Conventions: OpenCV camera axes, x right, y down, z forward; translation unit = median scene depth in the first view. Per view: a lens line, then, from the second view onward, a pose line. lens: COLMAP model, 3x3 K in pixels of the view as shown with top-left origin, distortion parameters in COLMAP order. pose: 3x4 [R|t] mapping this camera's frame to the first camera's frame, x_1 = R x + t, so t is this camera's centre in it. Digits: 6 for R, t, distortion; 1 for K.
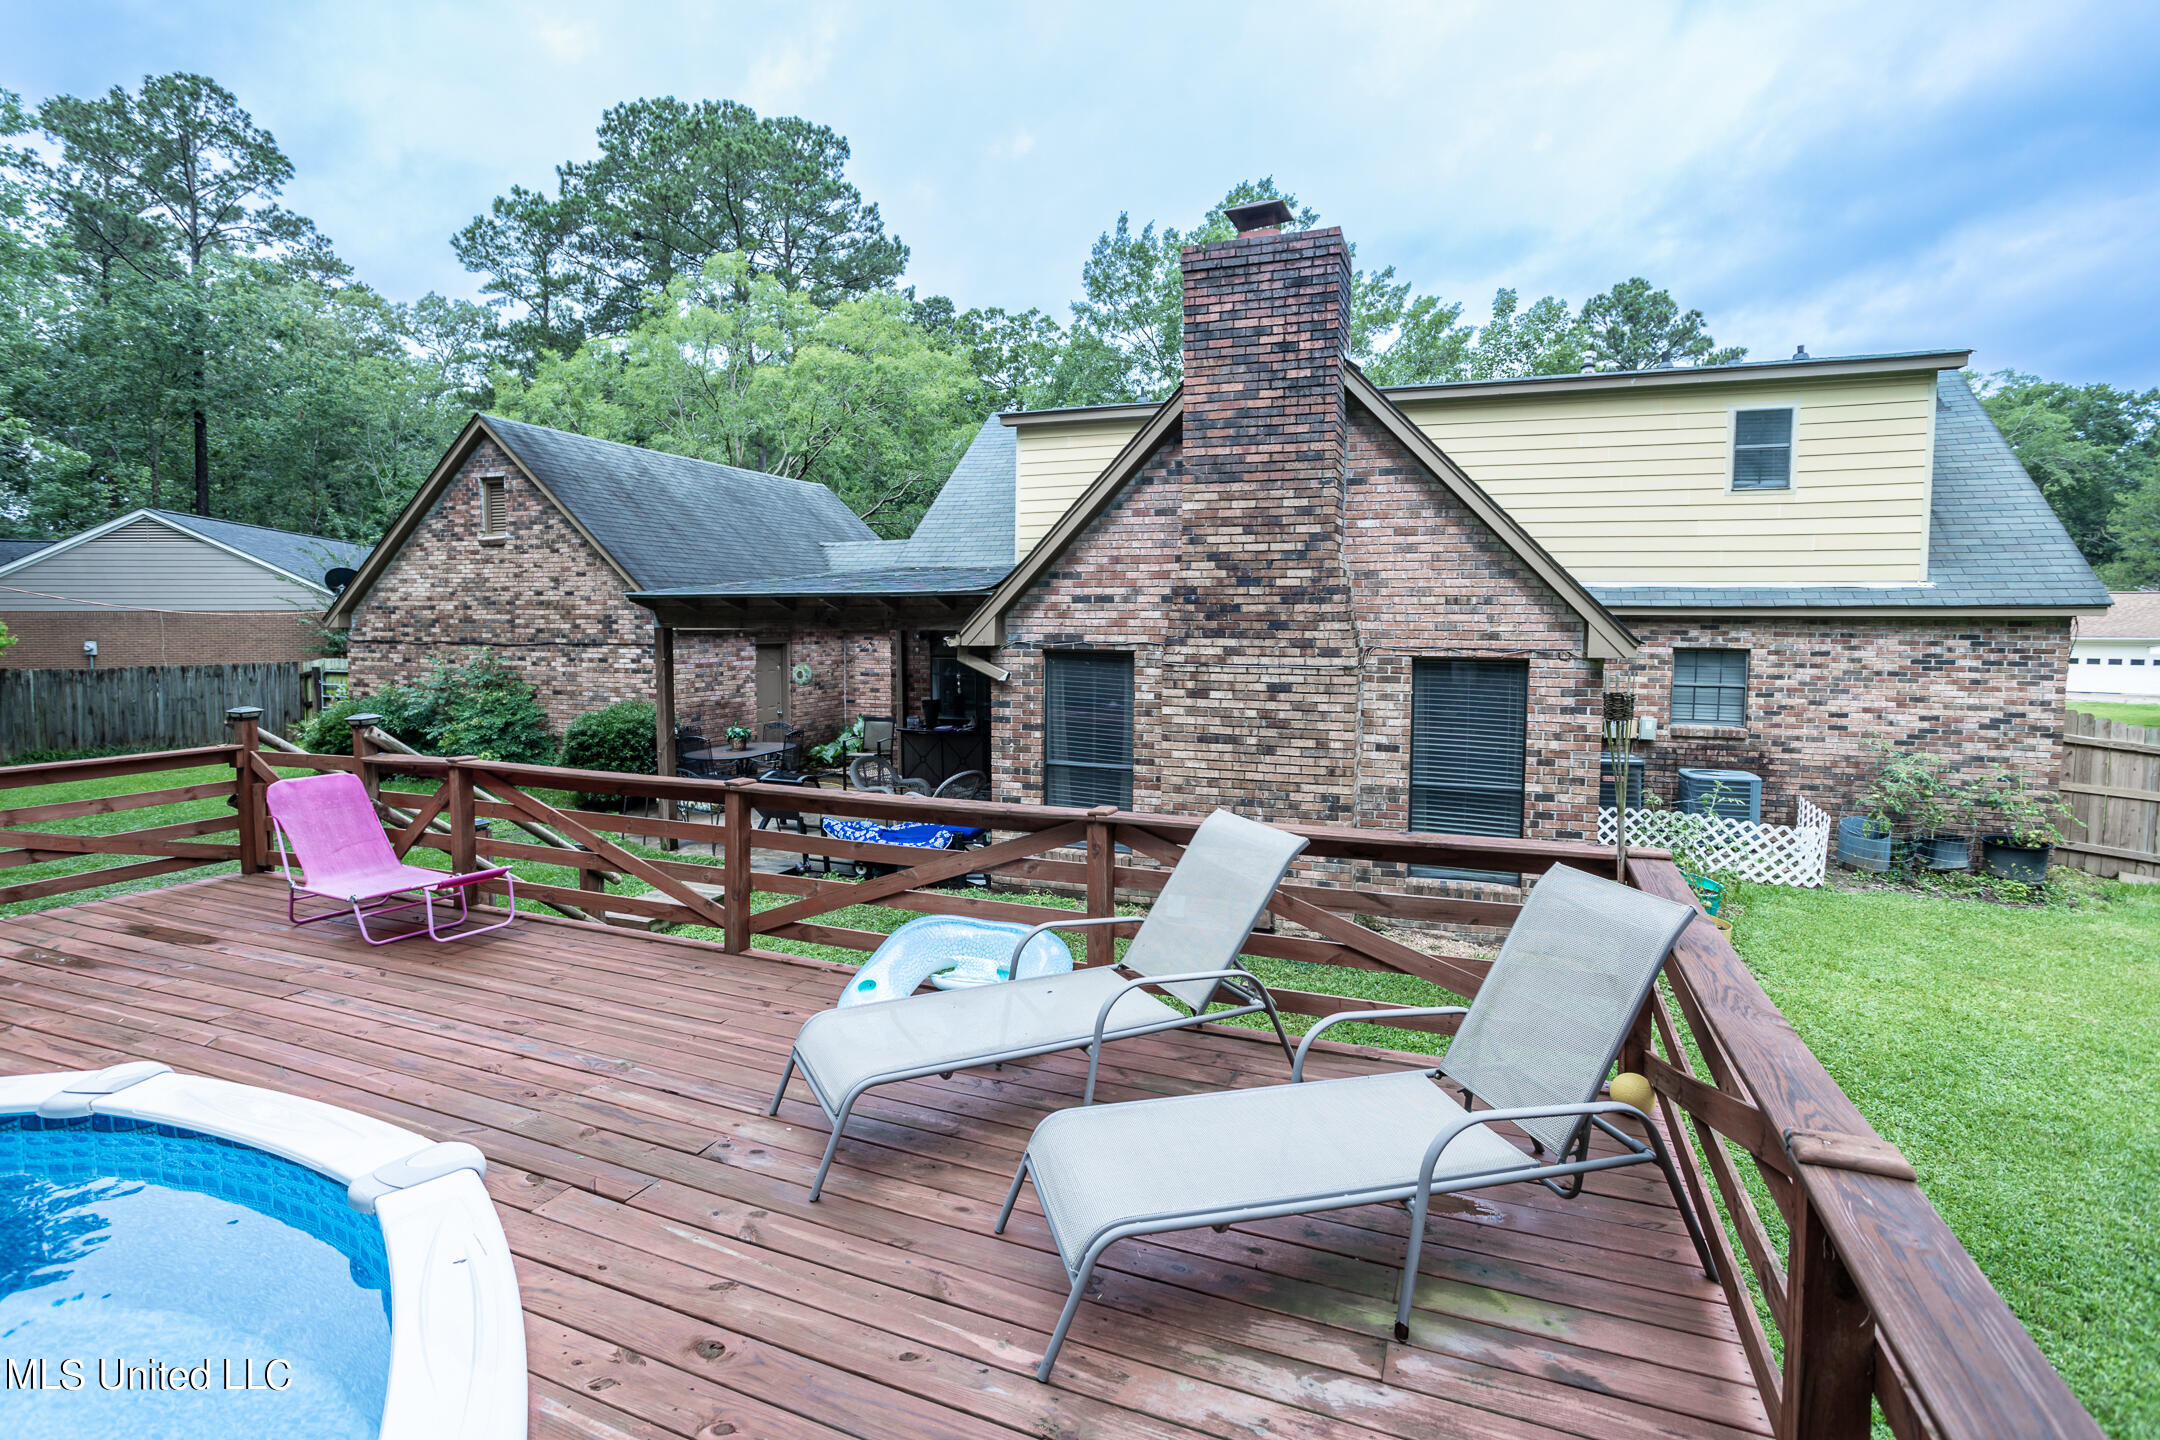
lens RADIAL K [[1029.3, 0, 1075.8], [0, 1029.3, 700.8], [0, 0, 1]] dist [-0.001219, -0.000070]
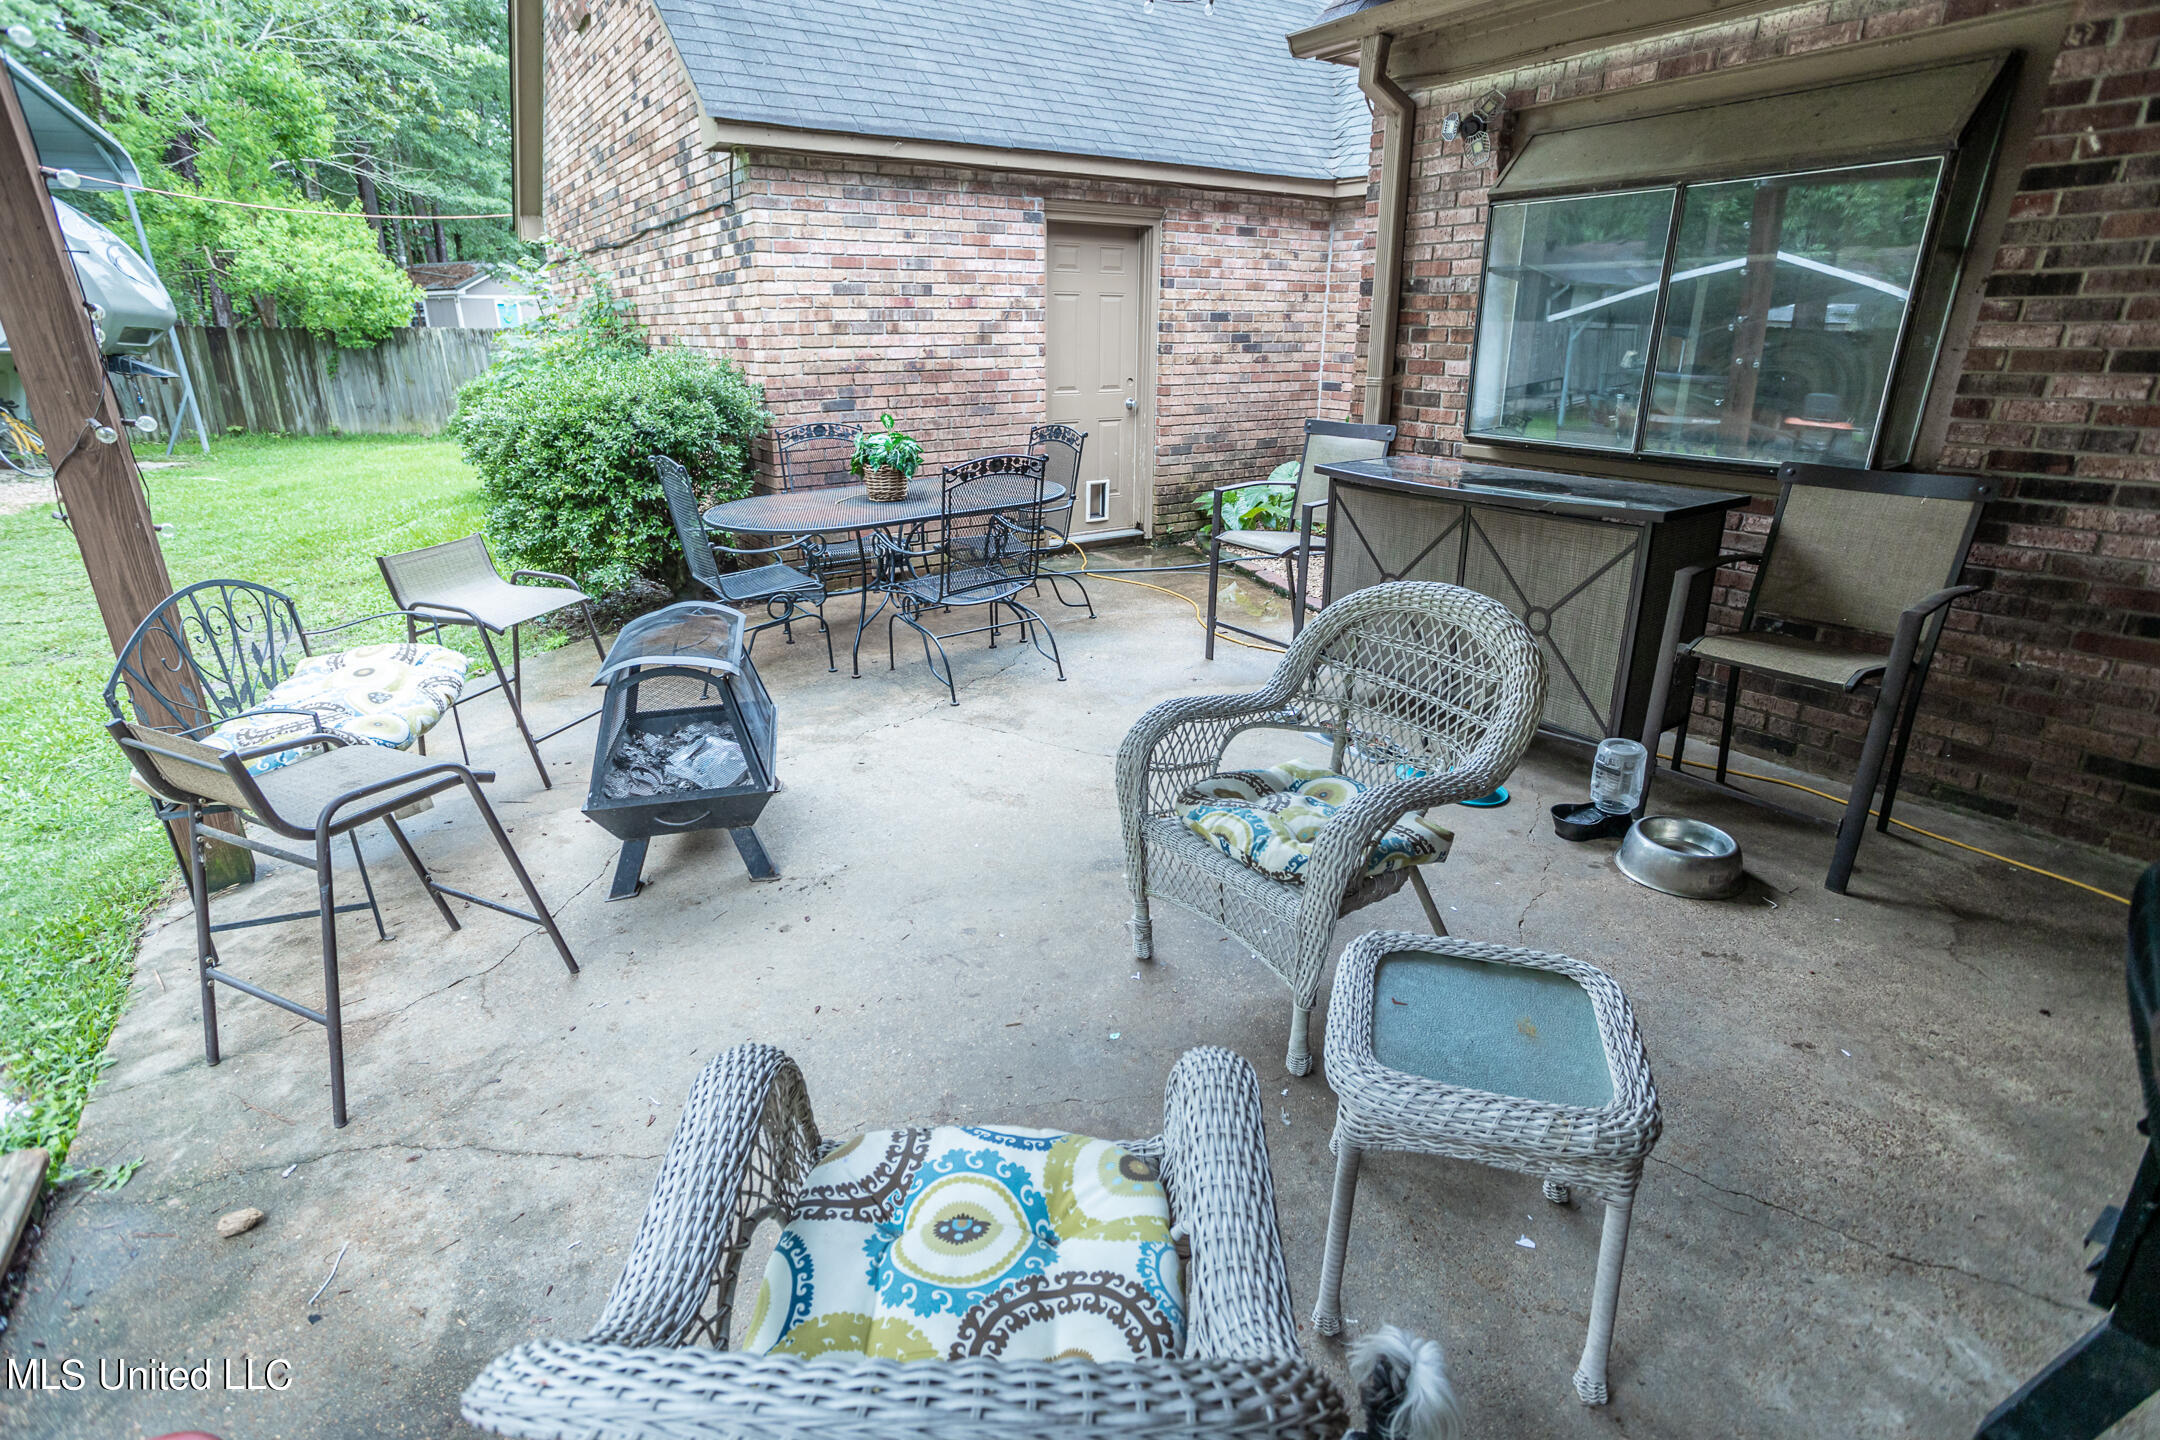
lens RADIAL K [[1029.3, 0, 1075.8], [0, 1029.3, 700.8], [0, 0, 1]] dist [-0.001219, -0.000070]
pose [[0.820728, 0.188997, -0.539152, -0.054951], [-0.034995, 0.958556, 0.282745, 0.010610], [0.570246, -0.213189, 0.793328, 0.664532]]
